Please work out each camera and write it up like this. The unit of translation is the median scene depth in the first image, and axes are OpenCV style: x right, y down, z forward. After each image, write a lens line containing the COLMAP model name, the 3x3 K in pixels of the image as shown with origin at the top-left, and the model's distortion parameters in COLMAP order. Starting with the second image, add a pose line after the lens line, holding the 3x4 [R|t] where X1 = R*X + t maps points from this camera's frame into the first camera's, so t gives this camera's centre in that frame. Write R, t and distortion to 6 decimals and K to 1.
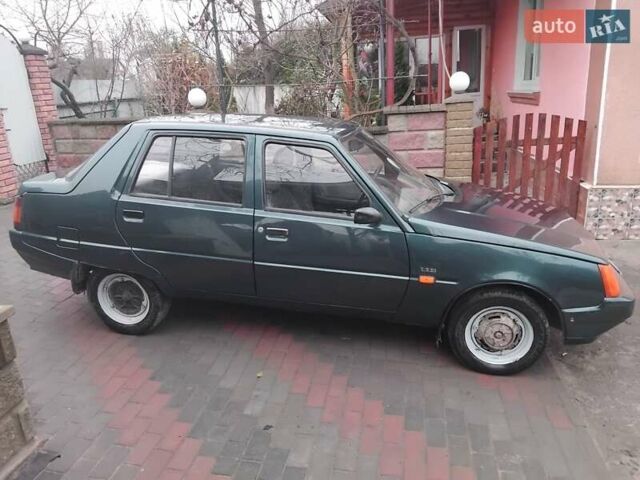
lens RADIAL K [[475.4, 0, 321.6], [0, 475.4, 244.1], [0, 0, 1]] dist [0.044948, -0.085039]
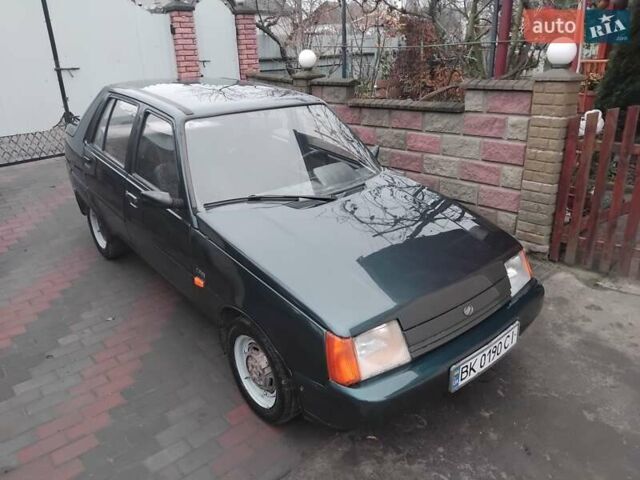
lens RADIAL K [[475.4, 0, 316.3], [0, 475.4, 239.2], [0, 0, 1]] dist [0.044948, -0.085039]
pose [[0.778208, 0.253001, -0.574790, 0.472056], [-0.202850, 0.967465, 0.151204, -0.099453], [0.594344, -0.001072, 0.804210, 0.205775]]
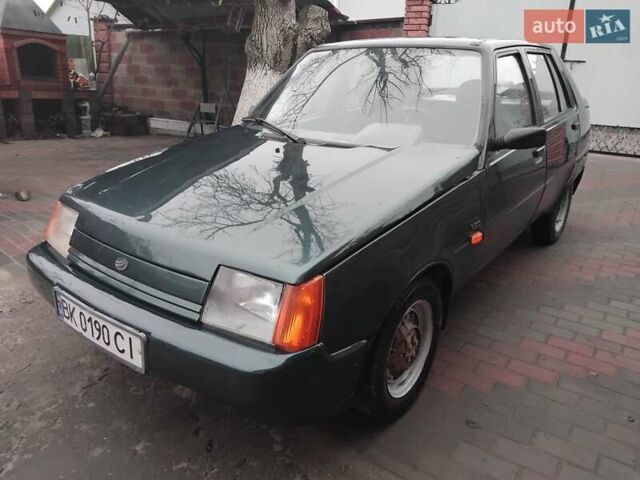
lens RADIAL K [[475.4, 0, 325.2], [0, 475.4, 235.5], [0, 0, 1]] dist [0.044948, -0.085039]
pose [[-0.437957, 0.300723, -0.847207, 0.548161], [-0.300151, 0.839403, 0.453113, -0.195538], [0.847410, 0.452734, -0.277361, 0.807849]]
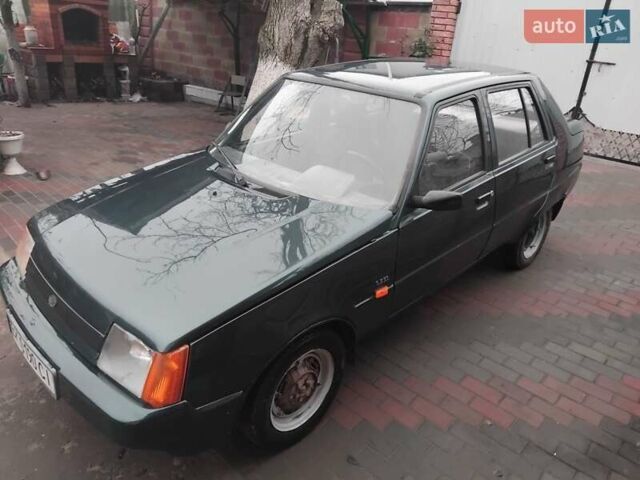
lens RADIAL K [[475.4, 0, 324.7], [0, 475.4, 233.8], [0, 0, 1]] dist [0.044948, -0.085039]
pose [[-0.544438, 0.330972, -0.770743, 0.502416], [-0.315557, 0.770545, 0.553791, -0.308407], [0.777181, 0.544718, -0.315074, 0.868199]]
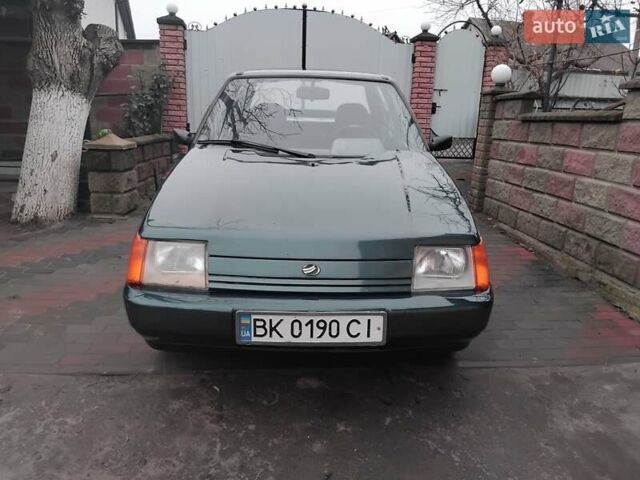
lens RADIAL K [[475.4, 0, 319.2], [0, 475.4, 231.9], [0, 0, 1]] dist [0.044948, -0.085039]
pose [[0.221076, 0.285779, -0.932446, 0.664598], [-0.339772, 0.918772, 0.201030, -0.098629], [0.914155, 0.272377, 0.300218, 0.516103]]
